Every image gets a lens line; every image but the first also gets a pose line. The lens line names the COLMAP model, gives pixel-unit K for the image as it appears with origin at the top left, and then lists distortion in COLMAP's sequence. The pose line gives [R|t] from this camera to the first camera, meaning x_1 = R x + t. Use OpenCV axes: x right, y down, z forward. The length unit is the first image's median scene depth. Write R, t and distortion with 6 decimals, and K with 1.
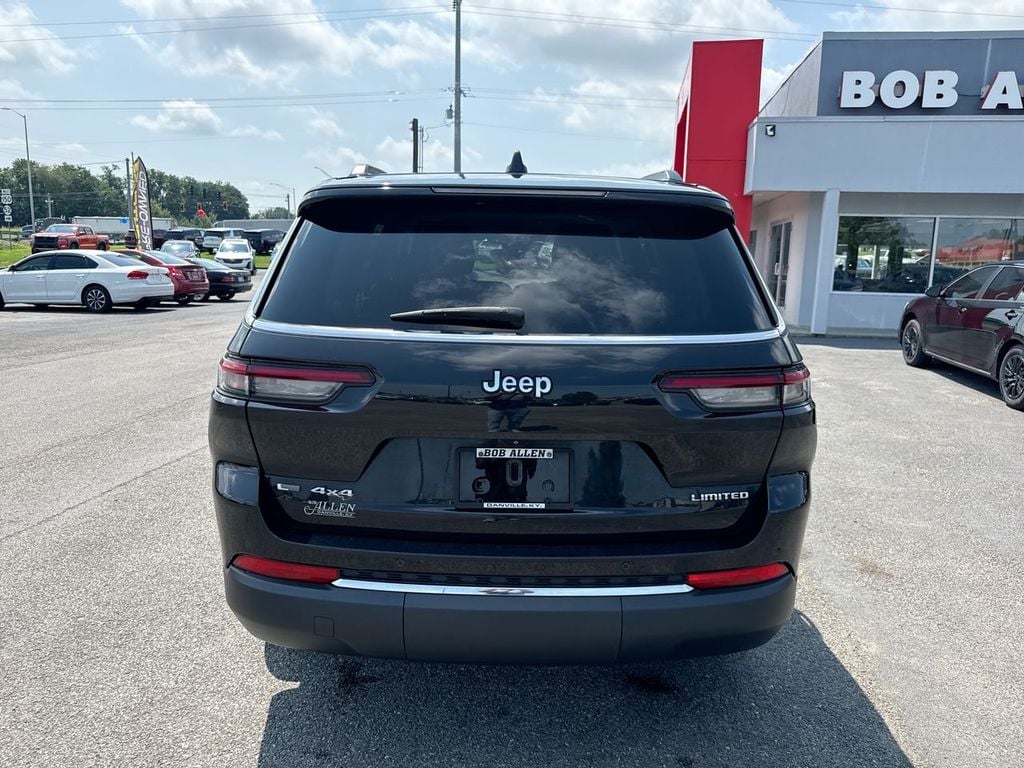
lens RADIAL K [[741.7, 0, 498.5], [0, 741.7, 381.4], [0, 0, 1]] dist [0.034299, -0.046227]
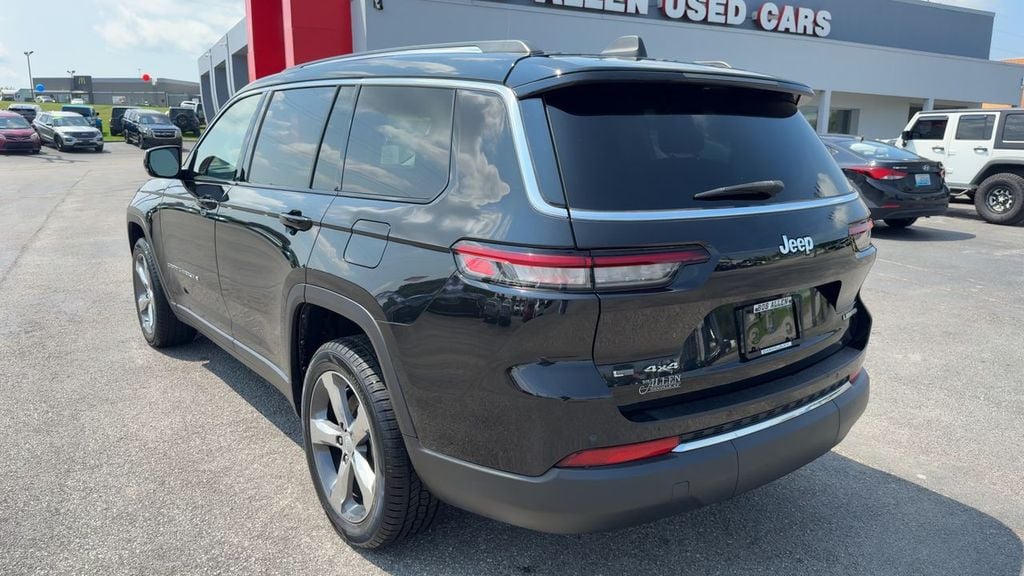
lens RADIAL K [[753.5, 0, 540.9], [0, 753.5, 303.9], [0, 0, 1]] dist [0.035777, -0.045236]
pose [[0.784948, -0.146704, 0.601942, -0.799307], [0.108261, 0.989092, 0.099884, -0.052203], [-0.610029, -0.013237, 0.792268, 0.216732]]
